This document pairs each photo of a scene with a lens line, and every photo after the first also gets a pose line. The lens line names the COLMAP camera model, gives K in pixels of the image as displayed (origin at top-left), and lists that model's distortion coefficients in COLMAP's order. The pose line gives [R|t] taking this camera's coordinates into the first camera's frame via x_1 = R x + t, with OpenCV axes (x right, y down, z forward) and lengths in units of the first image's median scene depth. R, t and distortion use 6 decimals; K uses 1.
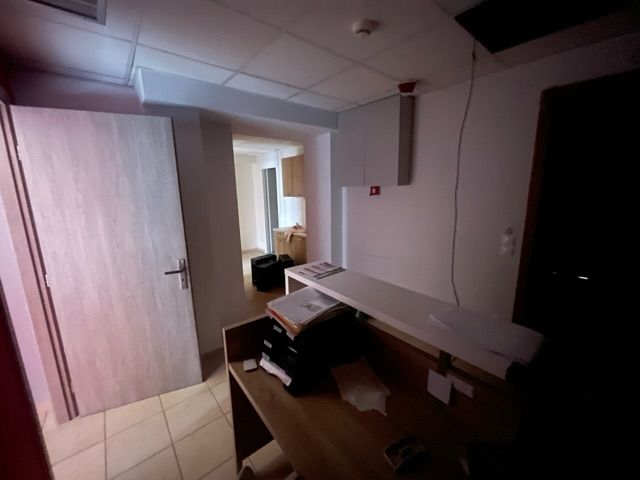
lens RADIAL K [[259.6, 0, 320.0], [0, 259.6, 240.0], [0, 0, 1]] dist [-0.000047, -0.000114]
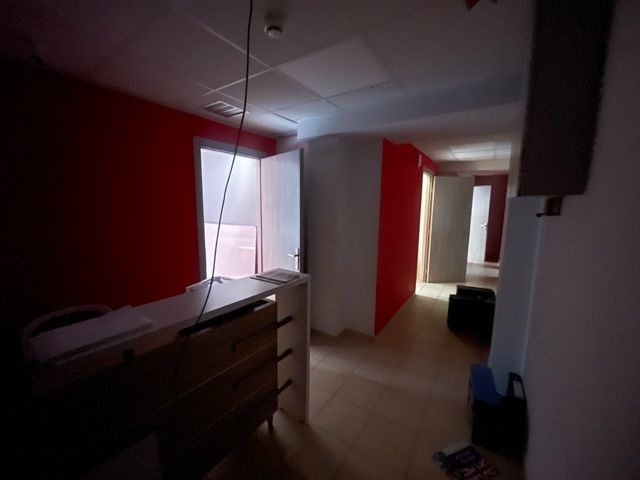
lens RADIAL K [[260.6, 0, 319.9], [0, 260.6, 241.5], [0, 0, 1]] dist [0.011196, 0.000186]
pose [[0.285945, 0.158683, -0.945016, 0.818682], [-0.201336, 0.974129, 0.102651, -0.125843], [0.936856, 0.160913, 0.310496, 0.662648]]
